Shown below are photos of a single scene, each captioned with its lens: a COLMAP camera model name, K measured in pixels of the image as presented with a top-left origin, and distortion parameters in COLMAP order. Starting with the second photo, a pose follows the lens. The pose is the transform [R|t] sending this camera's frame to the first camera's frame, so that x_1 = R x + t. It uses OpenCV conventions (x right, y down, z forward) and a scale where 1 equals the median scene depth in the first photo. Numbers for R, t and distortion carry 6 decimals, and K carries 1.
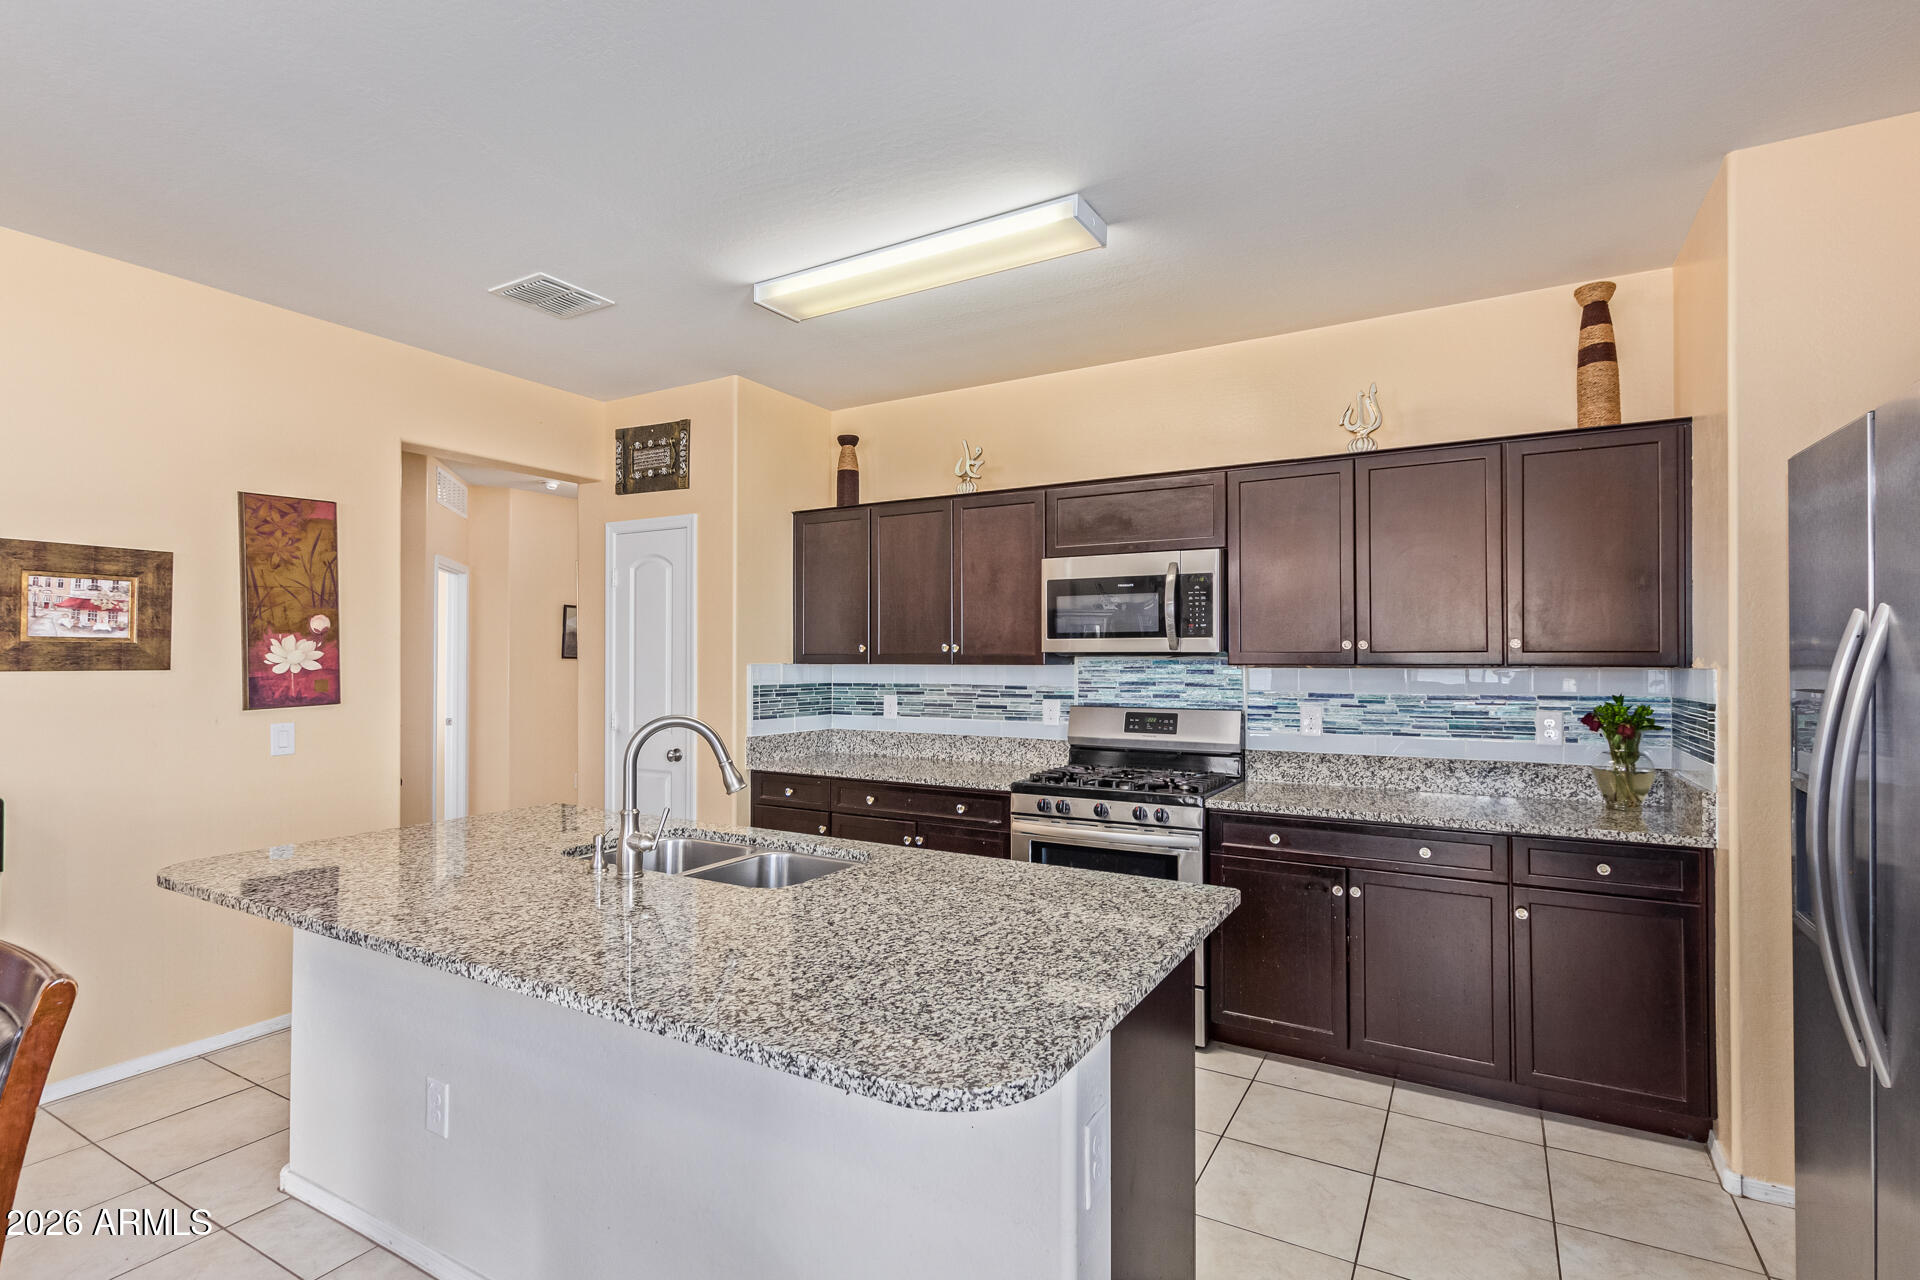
lens RADIAL K [[902.8, 0, 971.2], [0, 902.8, 654.6], [0, 0, 1]] dist [0.009060, -0.002955]
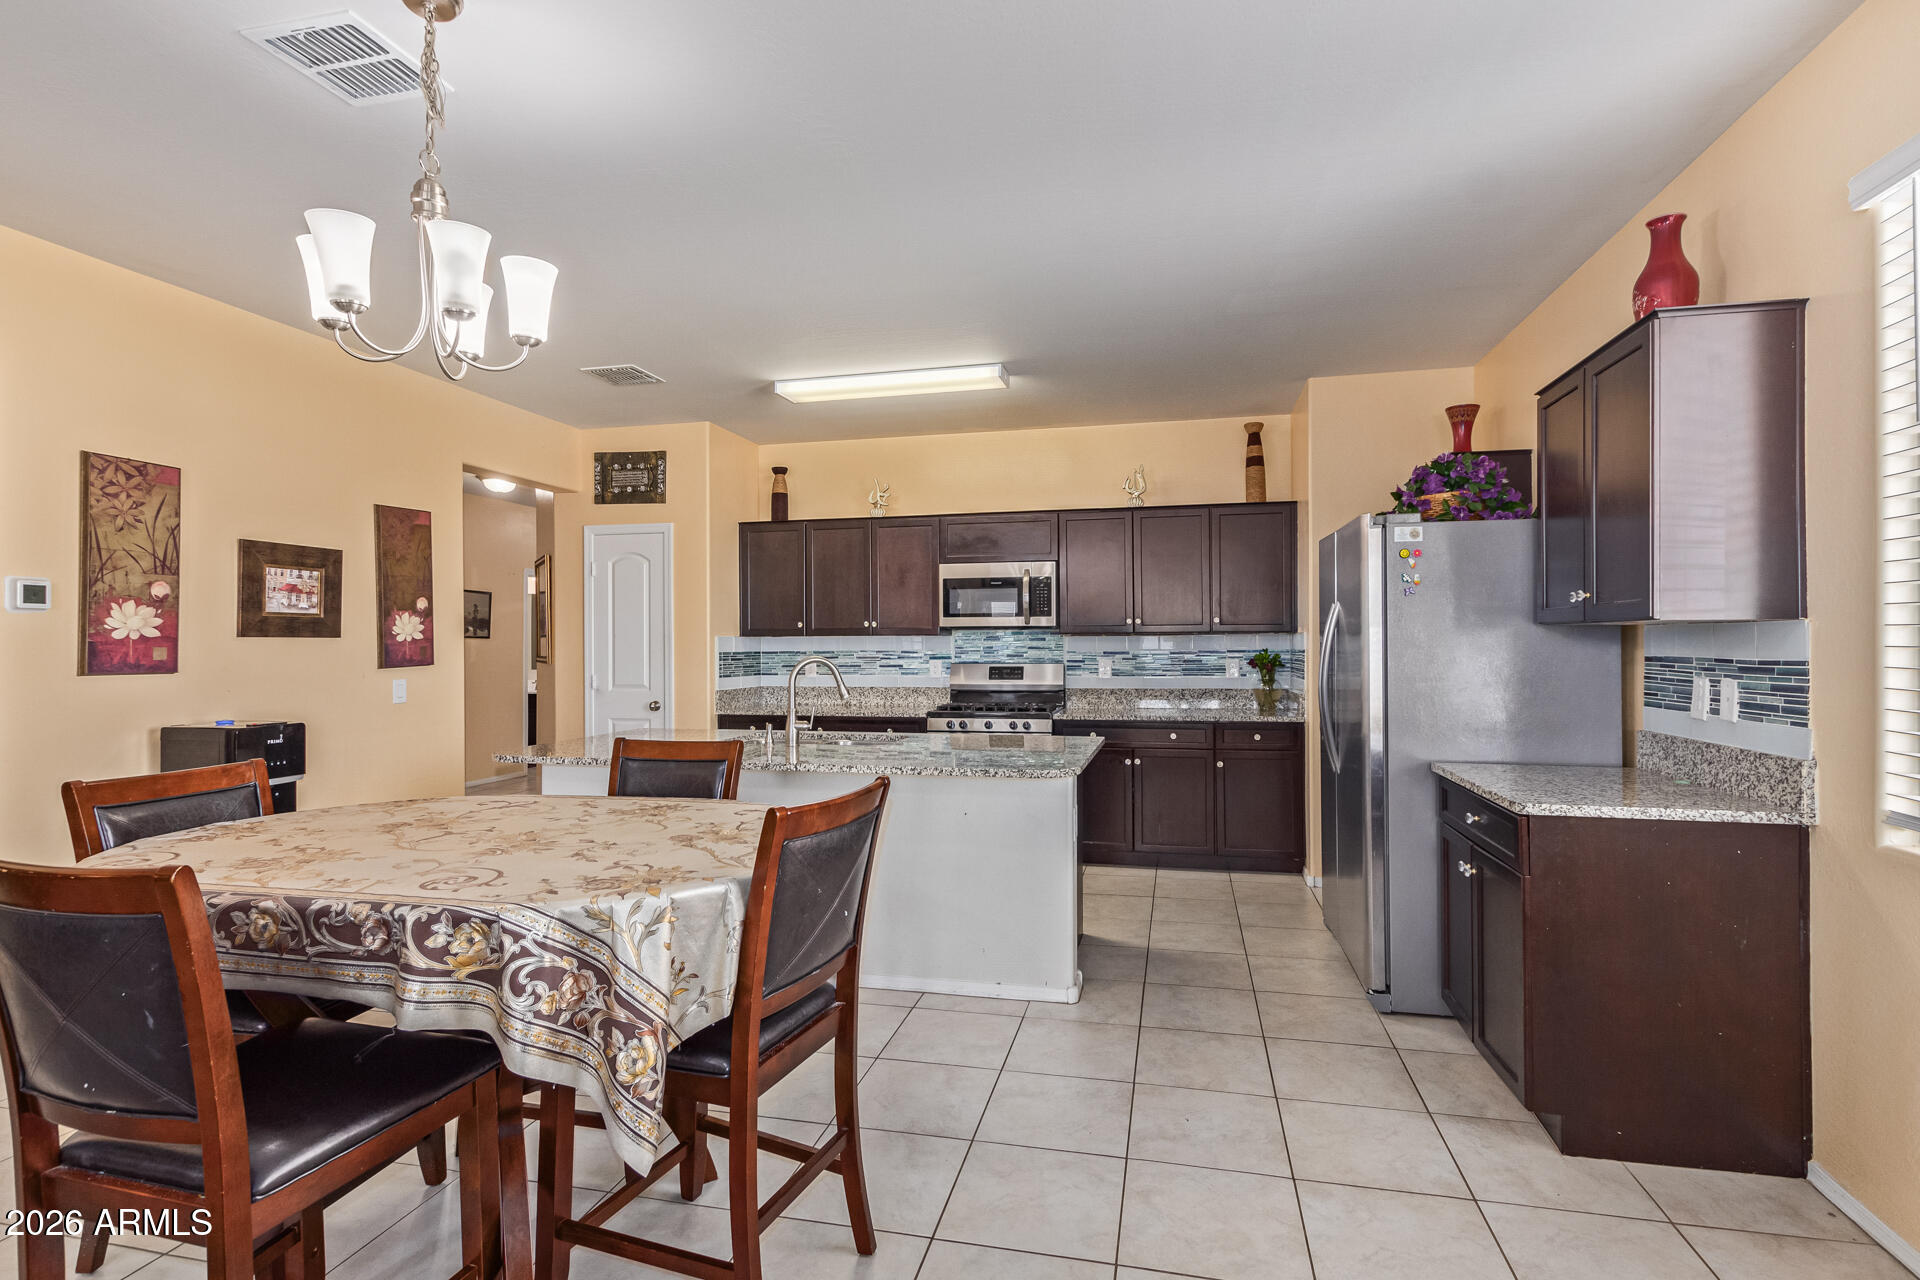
lens RADIAL K [[902.8, 0, 982.0], [0, 902.8, 641.4], [0, 0, 1]] dist [0.009060, -0.002955]
pose [[0.956022, -0.004226, 0.293264, -0.314203], [0.003674, 0.999990, 0.002435, 0.019907], [-0.293271, -0.001251, 0.956028, -0.491339]]
